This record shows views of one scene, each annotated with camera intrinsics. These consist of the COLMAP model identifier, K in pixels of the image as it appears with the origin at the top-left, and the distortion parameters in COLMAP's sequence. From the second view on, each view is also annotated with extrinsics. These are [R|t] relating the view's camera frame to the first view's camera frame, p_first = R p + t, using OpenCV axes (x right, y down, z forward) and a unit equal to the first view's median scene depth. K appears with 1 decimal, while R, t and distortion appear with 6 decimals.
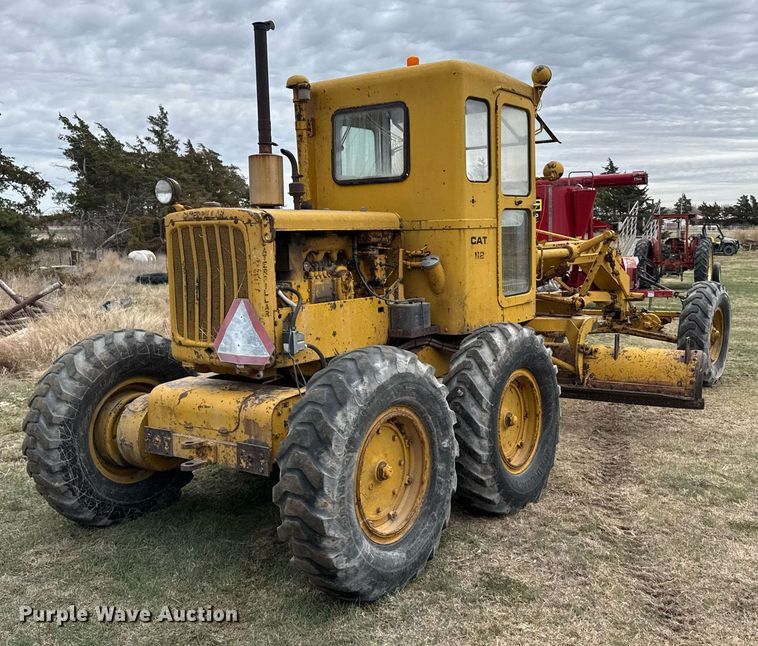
lens RADIAL K [[755.6, 0, 406.0], [0, 755.6, 312.7], [0, 0, 1]] dist [0.194276, -0.324093]
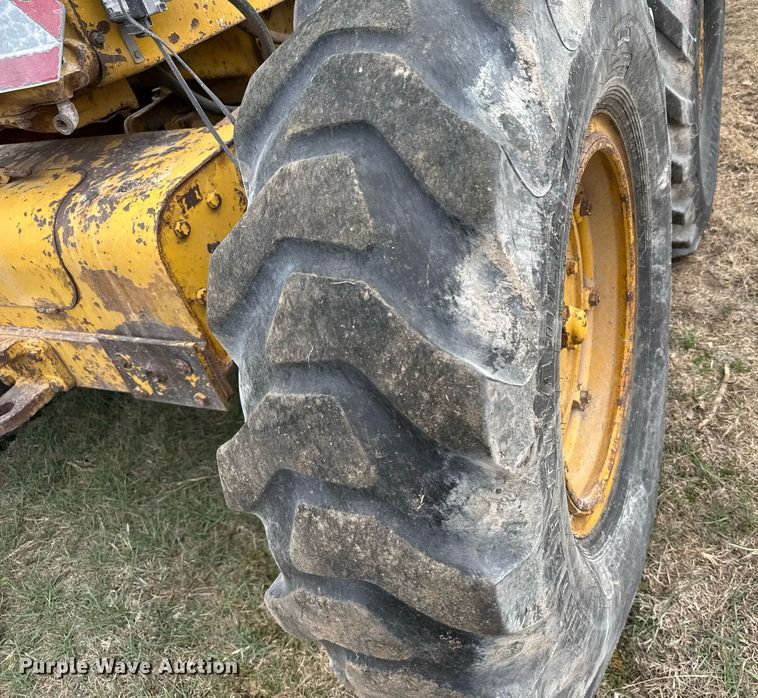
lens RADIAL K [[648.9, 0, 464.9], [0, 648.9, 340.2], [0, 0, 1]] dist [0.050973, -0.059974]
pose [[0.955977, -0.281876, 0.081572, -0.087081], [0.201113, 0.831792, 0.517373, 0.052133], [-0.213686, -0.478192, 0.851863, 0.701860]]
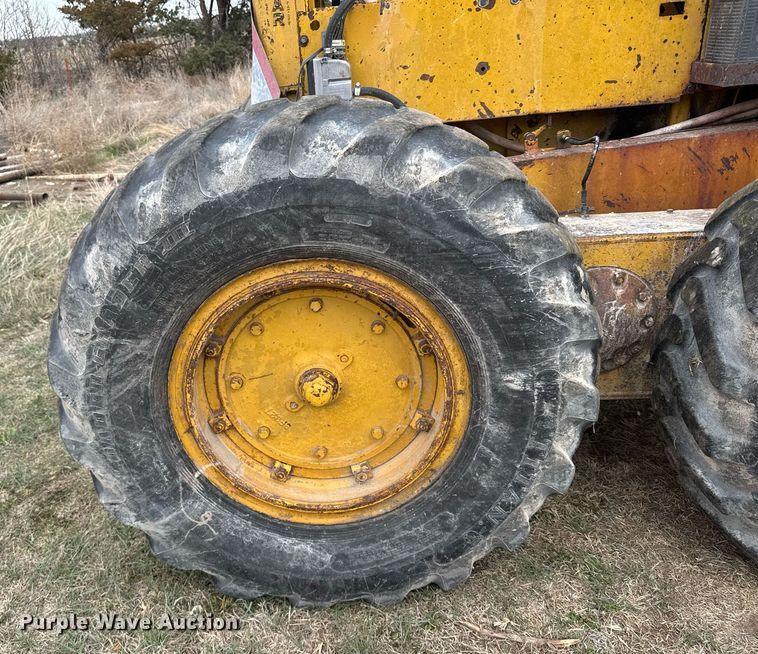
lens RADIAL K [[663.1, 0, 312.3], [0, 663.1, 327.2], [0, 0, 1]] dist [0.014266, 0.006001]
pose [[0.514005, 0.331397, -0.791186, 0.249760], [-0.003453, 0.923149, 0.384428, 0.019831], [0.857780, -0.194866, 0.475648, 0.750378]]
